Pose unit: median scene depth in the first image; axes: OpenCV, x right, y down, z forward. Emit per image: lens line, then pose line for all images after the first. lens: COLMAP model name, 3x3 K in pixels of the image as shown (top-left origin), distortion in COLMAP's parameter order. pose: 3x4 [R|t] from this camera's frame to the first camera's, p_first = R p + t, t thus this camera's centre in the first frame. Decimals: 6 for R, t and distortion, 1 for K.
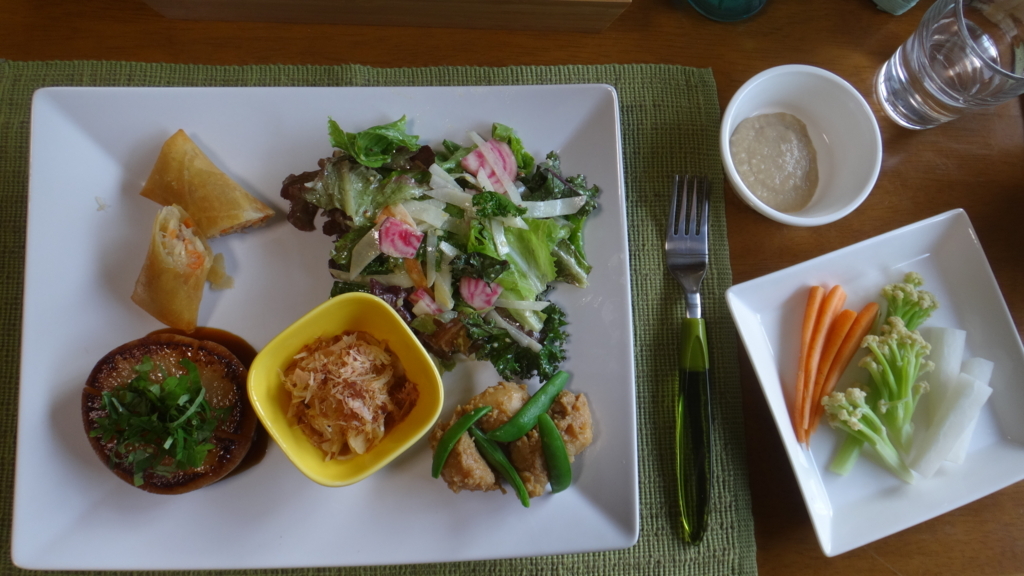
lens RADIAL K [[834.4, 0, 512.0], [0, 834.4, 288.0], [0, 0, 1]] dist [-0.045433, -0.005314]
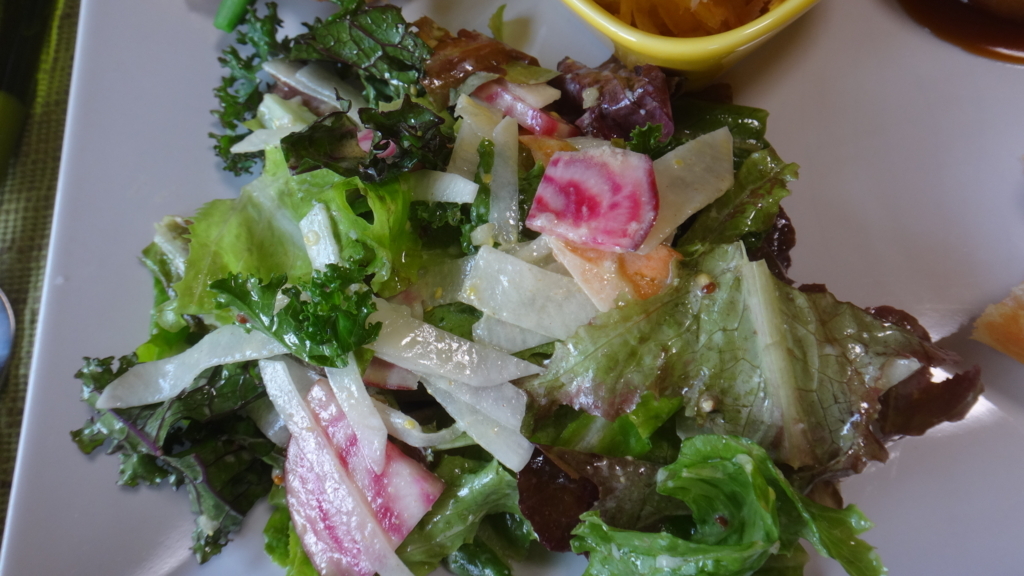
lens RADIAL K [[834.4, 0, 512.0], [0, 834.4, 288.0], [0, 0, 1]] dist [-0.045433, -0.005314]
pose [[-0.996684, 0.050151, 0.064071, -0.122212], [-0.014586, -0.884831, 0.465684, -0.249787], [0.080047, 0.463205, 0.882629, 0.725738]]
